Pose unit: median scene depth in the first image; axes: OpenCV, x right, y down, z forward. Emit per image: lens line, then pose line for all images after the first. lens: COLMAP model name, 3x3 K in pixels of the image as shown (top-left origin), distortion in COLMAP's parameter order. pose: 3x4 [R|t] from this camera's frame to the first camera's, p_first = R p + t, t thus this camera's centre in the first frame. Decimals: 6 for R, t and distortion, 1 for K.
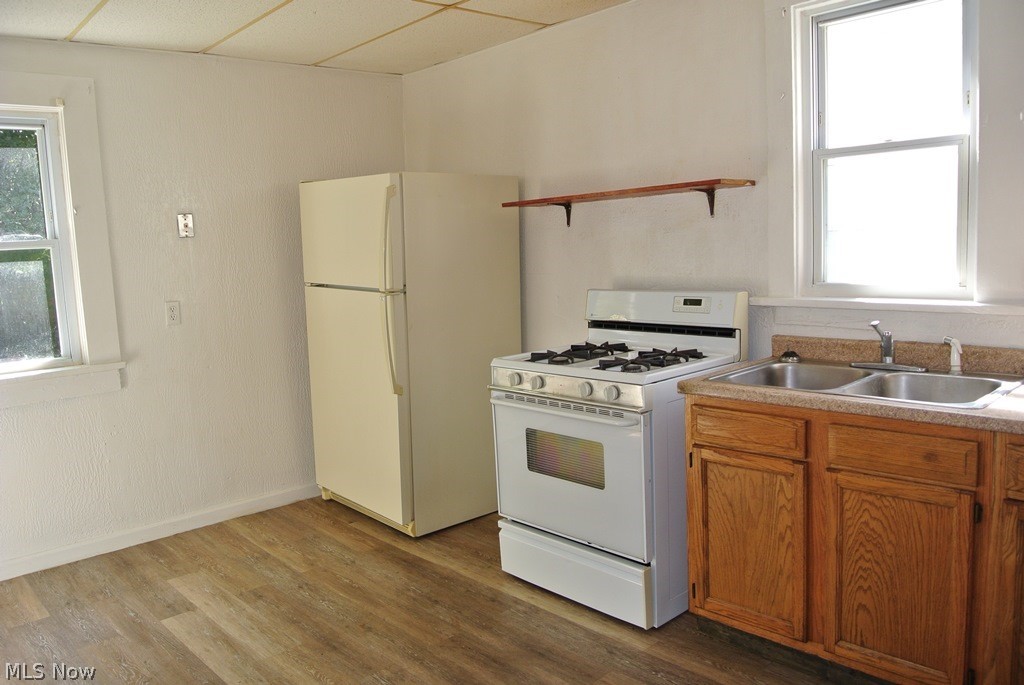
lens RADIAL K [[795.5, 0, 510.4], [0, 795.5, 345.3], [0, 0, 1]] dist [-0.078851, 0.033427]
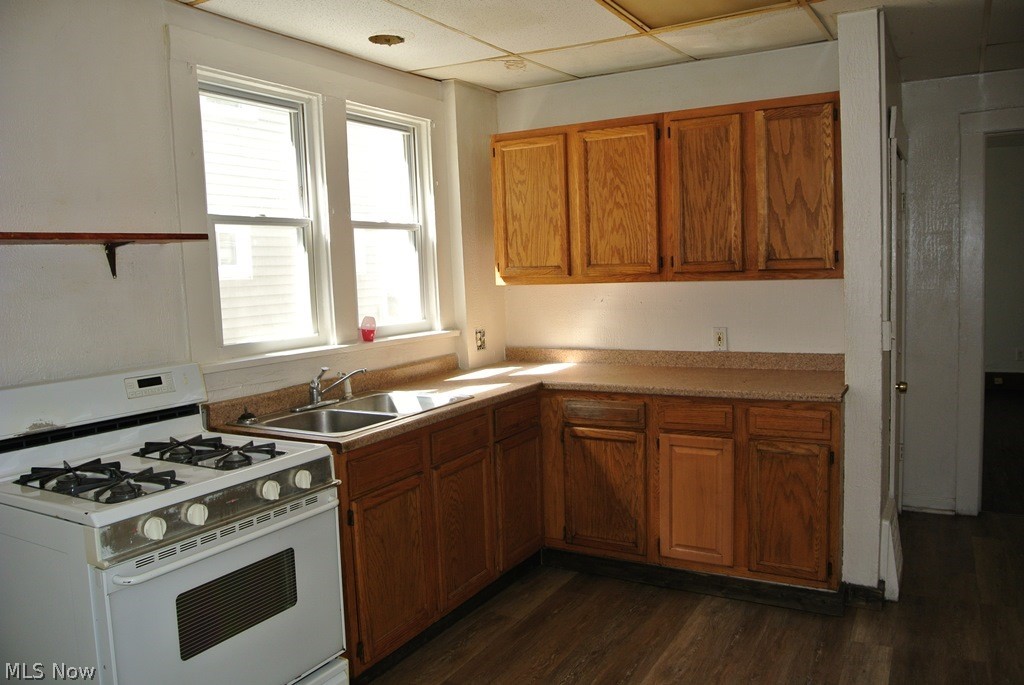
lens RADIAL K [[795.5, 0, 507.3], [0, 795.5, 340.9], [0, 0, 1]] dist [-0.078851, 0.033427]
pose [[-0.293791, -0.025068, 0.955541, -0.699049], [0.175729, 0.981201, 0.079771, -0.105352], [-0.939578, 0.191352, -0.283863, 0.975445]]
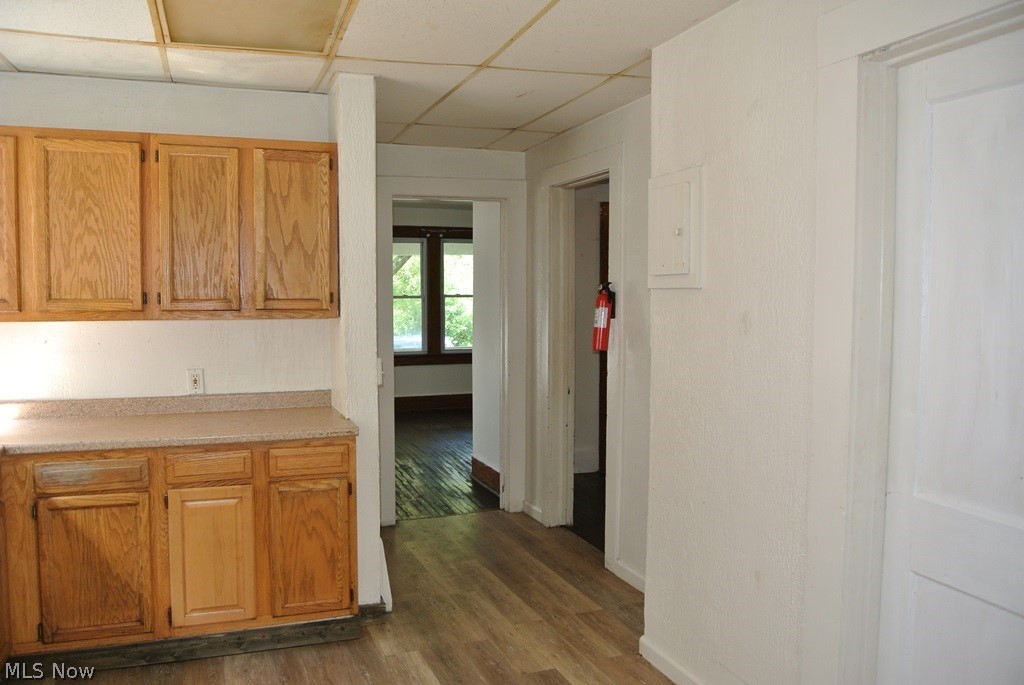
lens RADIAL K [[795.5, 0, 508.1], [0, 795.5, 342.5], [0, 0, 1]] dist [-0.078851, 0.033427]
pose [[-0.921485, 0.025844, 0.387552, -0.525046], [0.096032, 0.981966, 0.162852, -0.142578], [-0.376354, 0.187283, -0.907349, 1.137798]]
